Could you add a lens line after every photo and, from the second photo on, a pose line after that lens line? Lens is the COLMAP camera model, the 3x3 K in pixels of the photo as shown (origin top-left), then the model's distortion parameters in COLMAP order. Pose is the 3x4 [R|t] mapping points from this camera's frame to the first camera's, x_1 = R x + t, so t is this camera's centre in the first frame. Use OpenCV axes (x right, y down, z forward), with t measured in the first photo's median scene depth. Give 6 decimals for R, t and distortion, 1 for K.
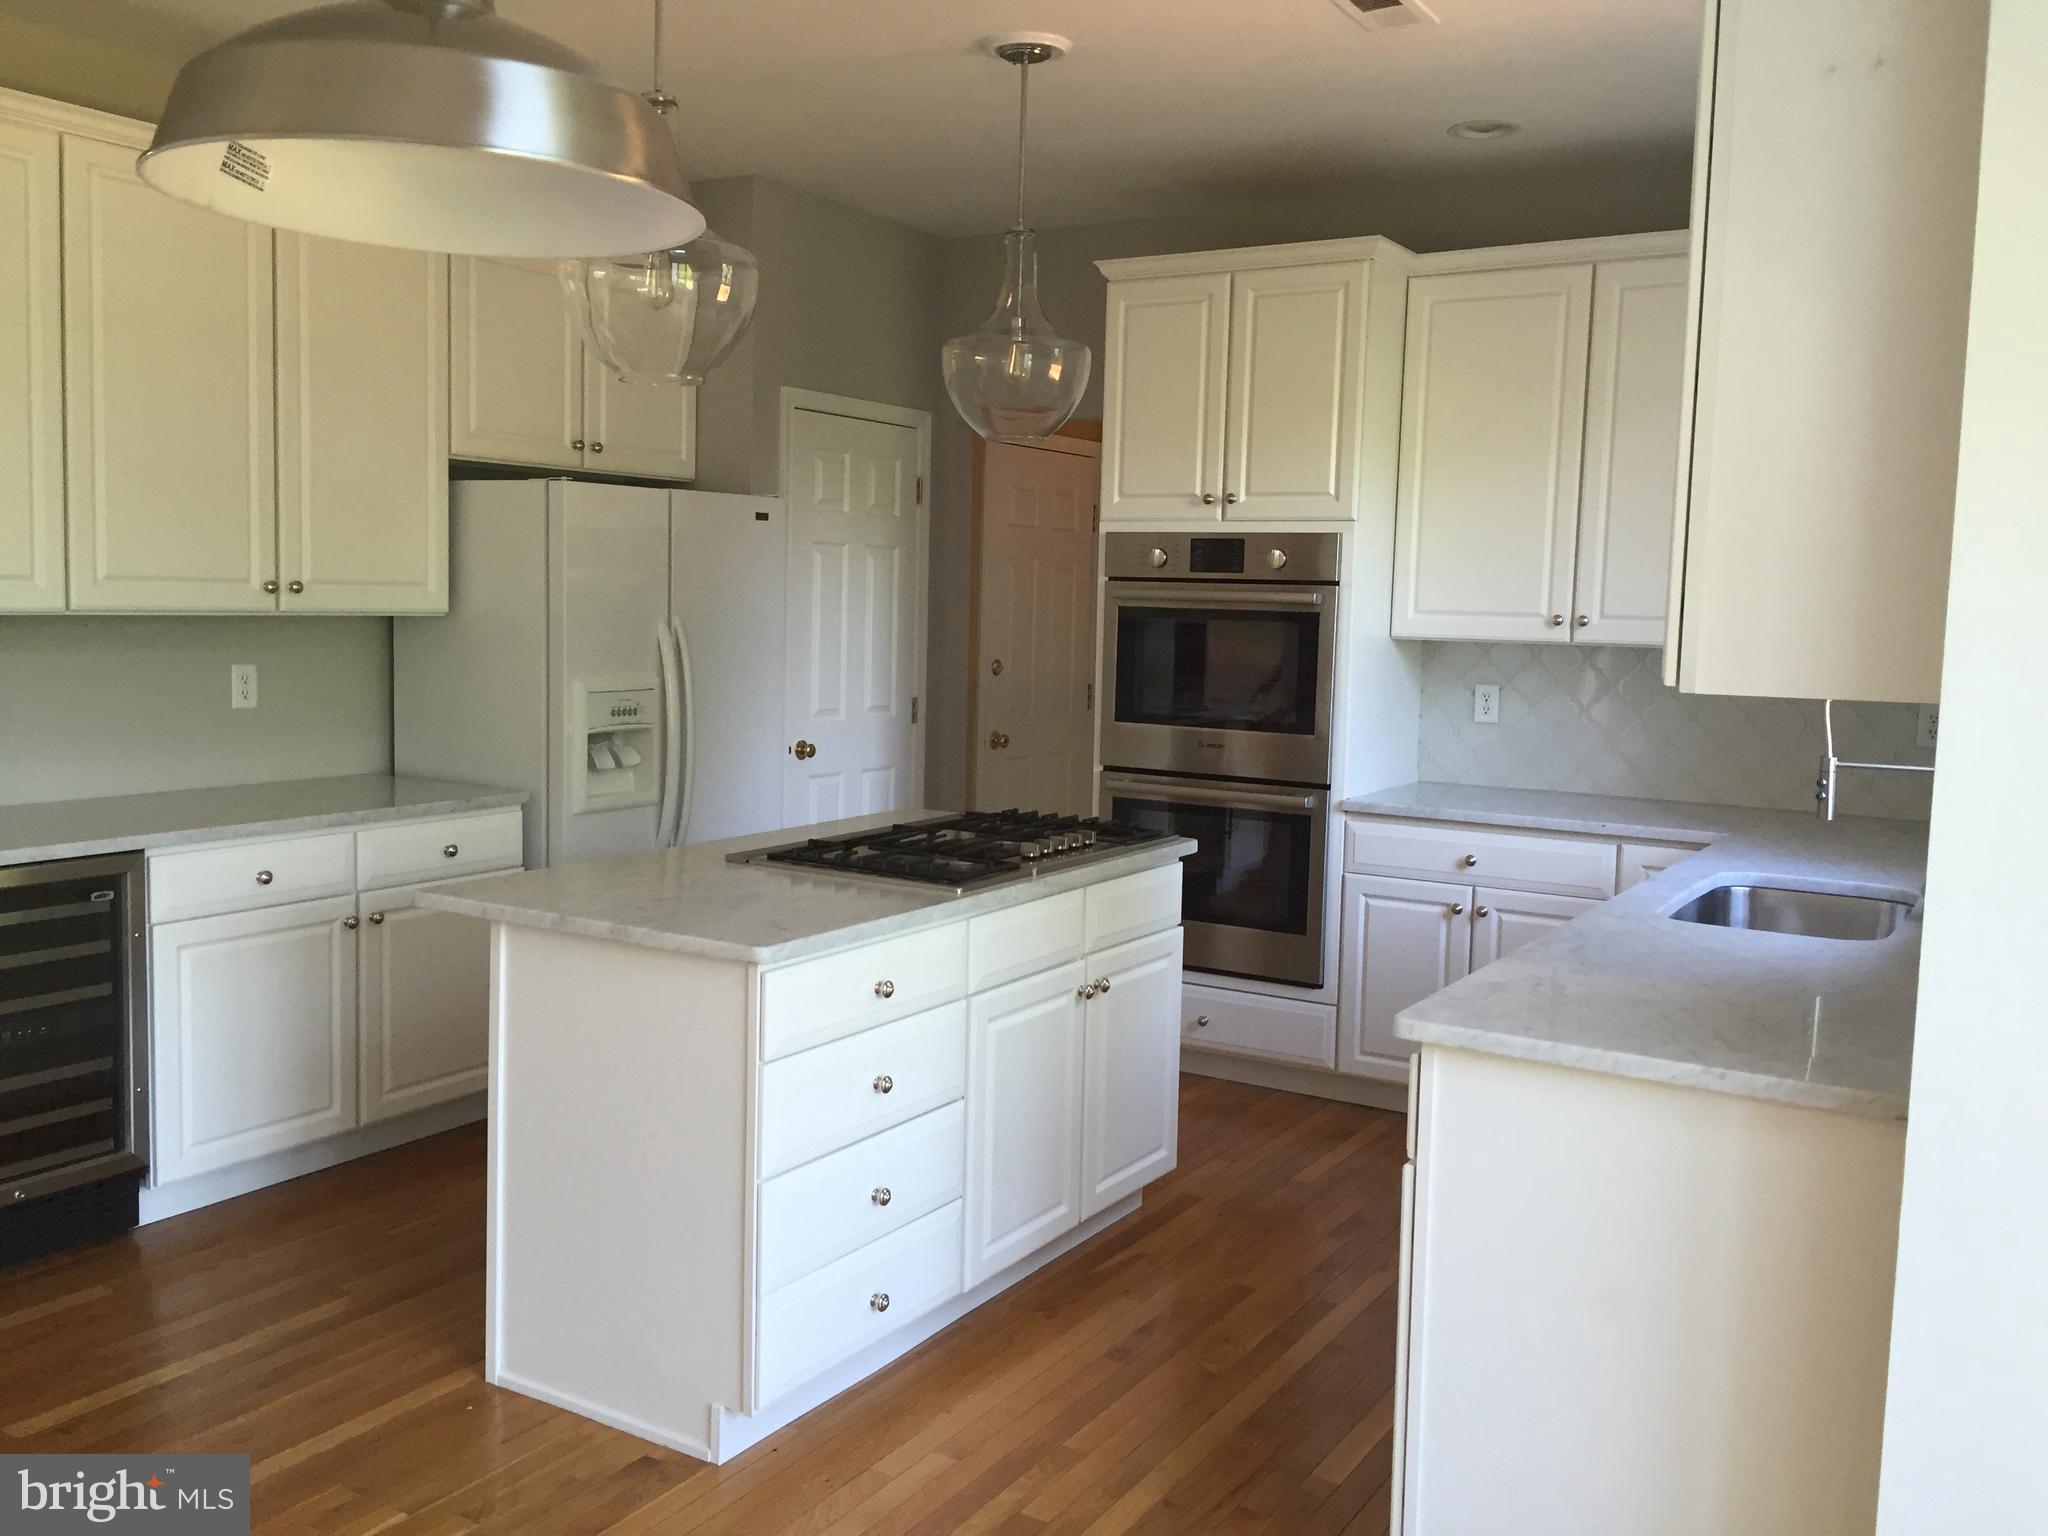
lens RADIAL K [[1735.5, 0, 1024.0], [0, 1735.5, 768.0], [0, 0, 1]] dist [0.004795, 0.000744]
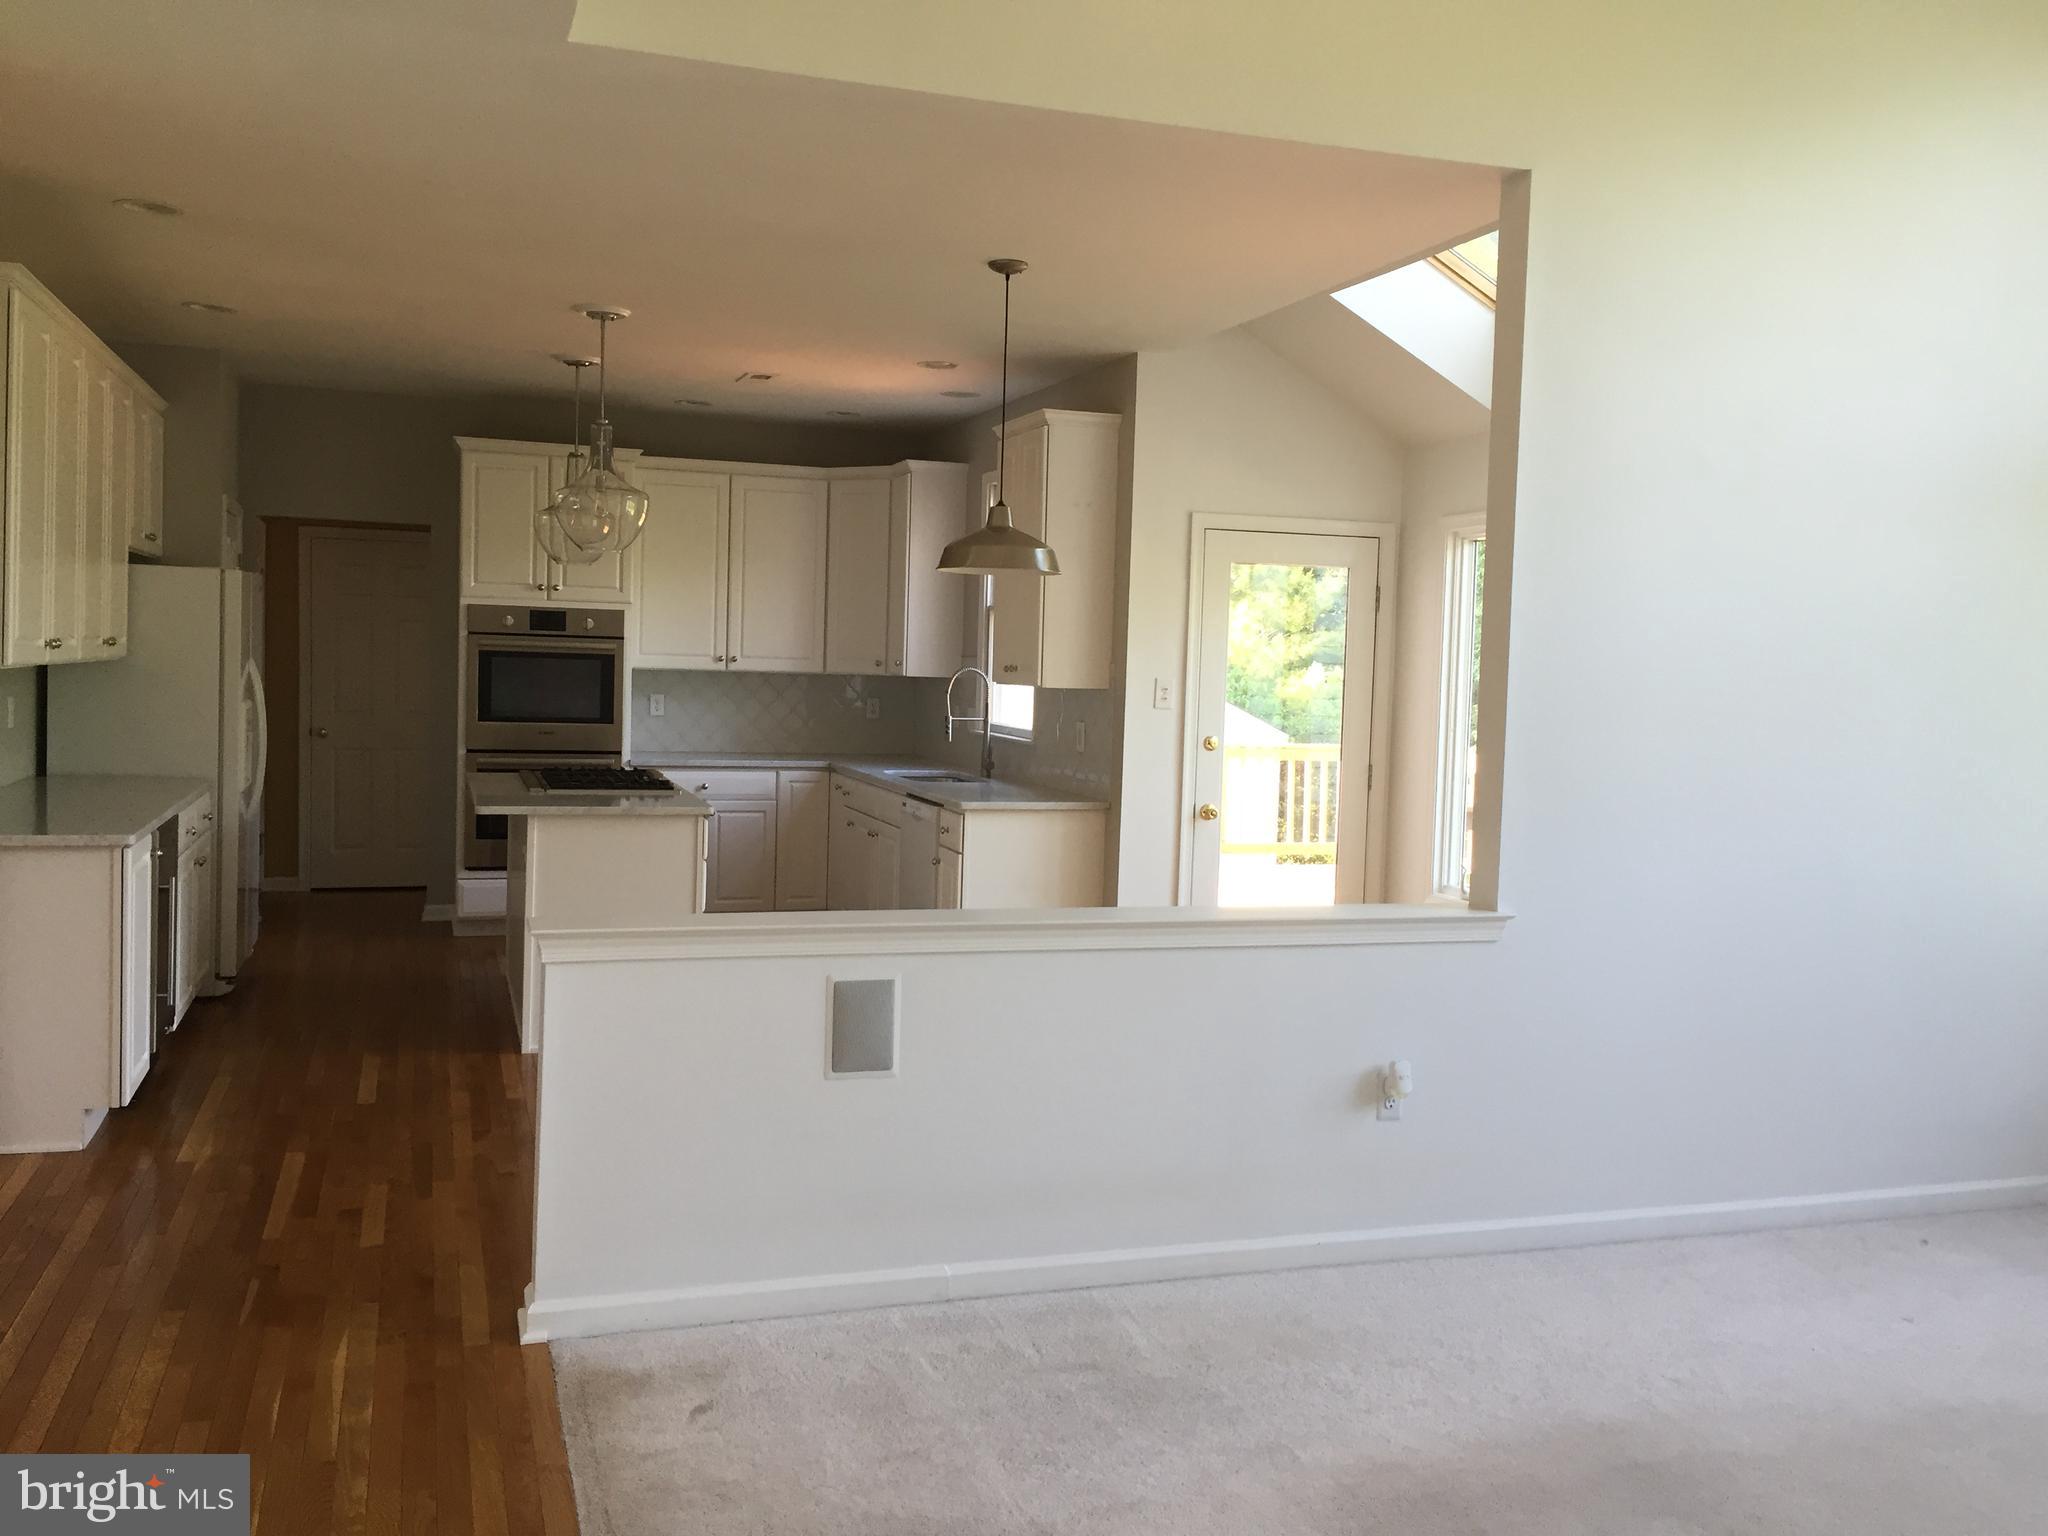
lens RADIAL K [[1787.3, 0, 1024.0], [0, 1787.3, 768.0], [0, 0, 1]] dist [-0.014426, -0.018125]
pose [[0.612573, -0.050995, 0.788767, -1.001750], [0.061813, 0.997951, 0.016514, 0.021573], [-0.787993, 0.038640, 0.614470, -0.441016]]
